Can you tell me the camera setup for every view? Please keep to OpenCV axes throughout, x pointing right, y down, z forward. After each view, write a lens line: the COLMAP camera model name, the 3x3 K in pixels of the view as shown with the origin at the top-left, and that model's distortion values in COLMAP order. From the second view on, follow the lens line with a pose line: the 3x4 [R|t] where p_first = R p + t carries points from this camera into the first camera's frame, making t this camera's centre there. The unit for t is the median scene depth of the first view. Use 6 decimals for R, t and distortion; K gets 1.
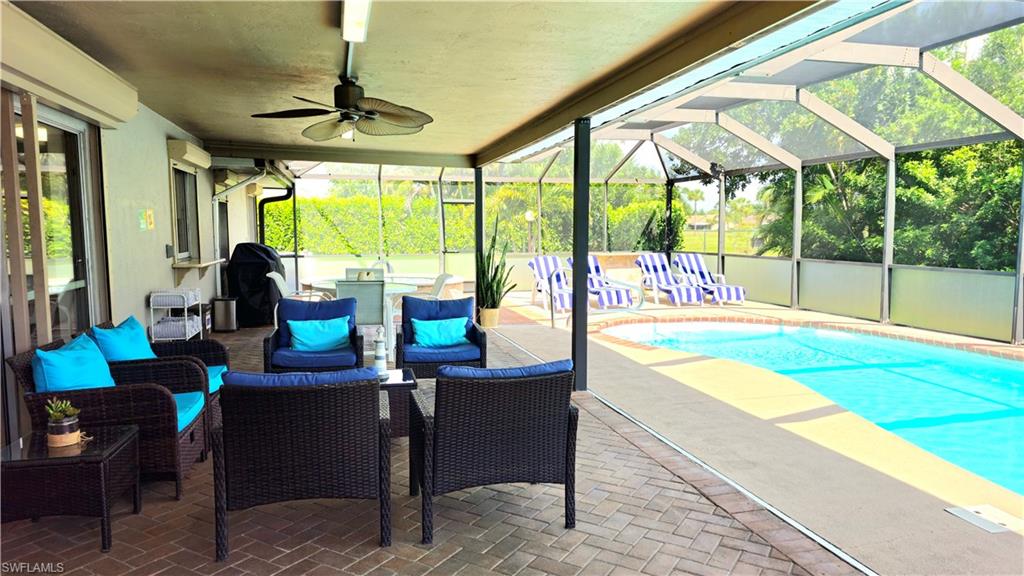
lens RADIAL K [[673.6, 0, 489.3], [0, 673.6, 290.5], [0, 0, 1]] dist [-0.000106, -0.001232]
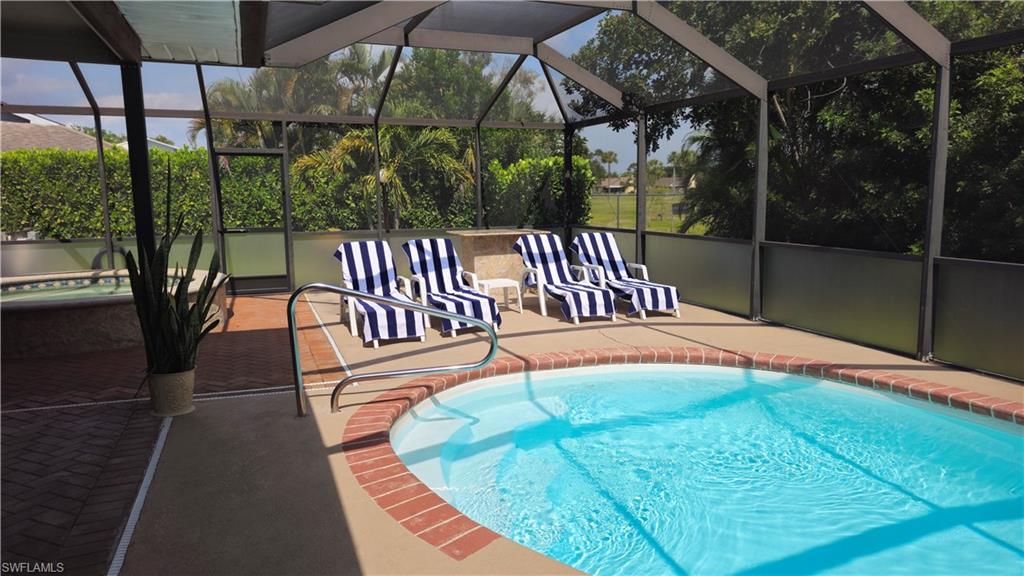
lens RADIAL K [[687.6, 0, 512.0], [0, 687.6, 288.0], [0, 0, 1]] dist [0.050786, -0.038940]
pose [[0.987767, -0.026900, 0.153599, 0.113881], [0.019745, 0.998656, 0.047917, -0.034715], [-0.154682, -0.044298, 0.986971, 0.350587]]
